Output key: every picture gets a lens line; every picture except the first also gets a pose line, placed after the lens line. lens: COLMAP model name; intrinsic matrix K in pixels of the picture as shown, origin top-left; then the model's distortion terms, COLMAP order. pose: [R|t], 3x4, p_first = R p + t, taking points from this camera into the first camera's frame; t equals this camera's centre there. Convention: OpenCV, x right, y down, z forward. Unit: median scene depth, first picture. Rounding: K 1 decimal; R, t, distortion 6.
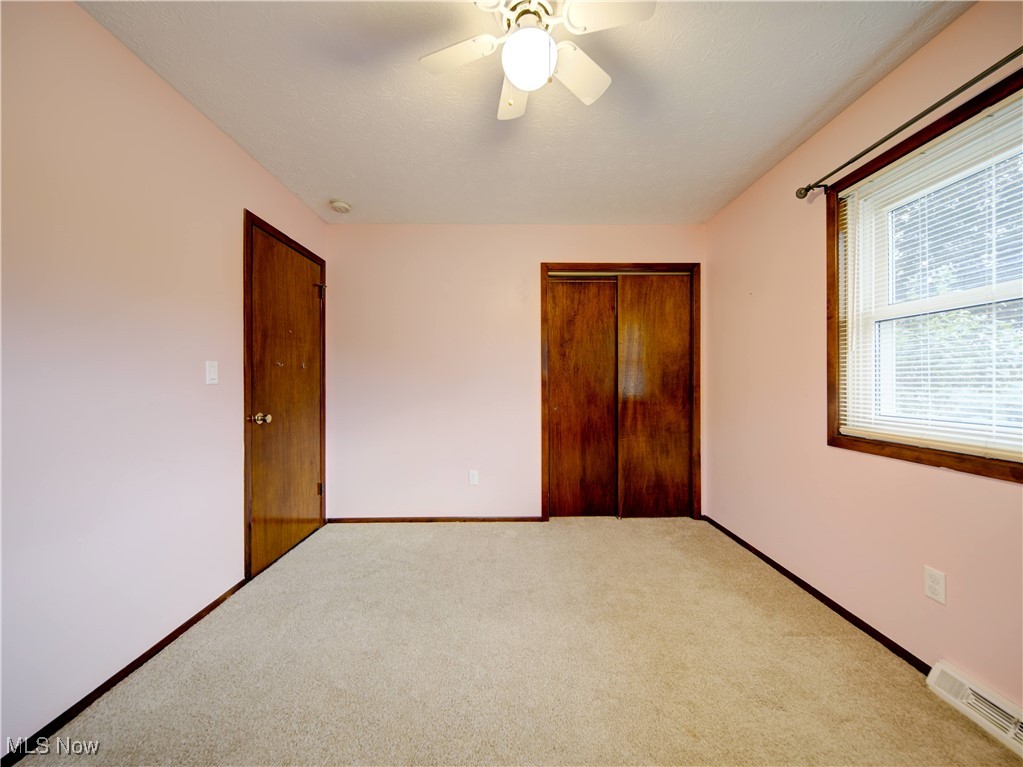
lens RADIAL K [[369.7, 0, 512.6], [0, 369.7, 382.7], [0, 0, 1]] dist [-0.000203, -0.000021]
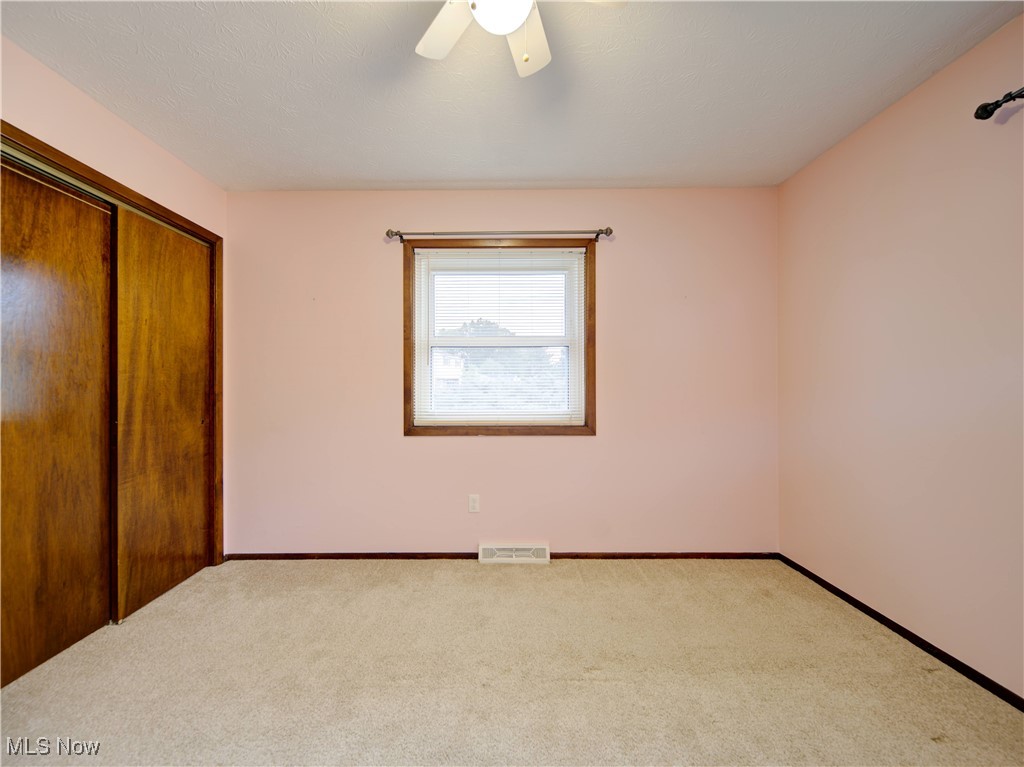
lens RADIAL K [[381.9, 0, 519.0], [0, 381.9, 383.4], [0, 0, 1]] dist [0.005860, -0.004494]
pose [[0.003703, 0.009282, 0.999950, -0.352456], [0.004985, 0.999944, -0.009300, -0.001706], [-0.999981, 0.005019, 0.003657, 0.414401]]
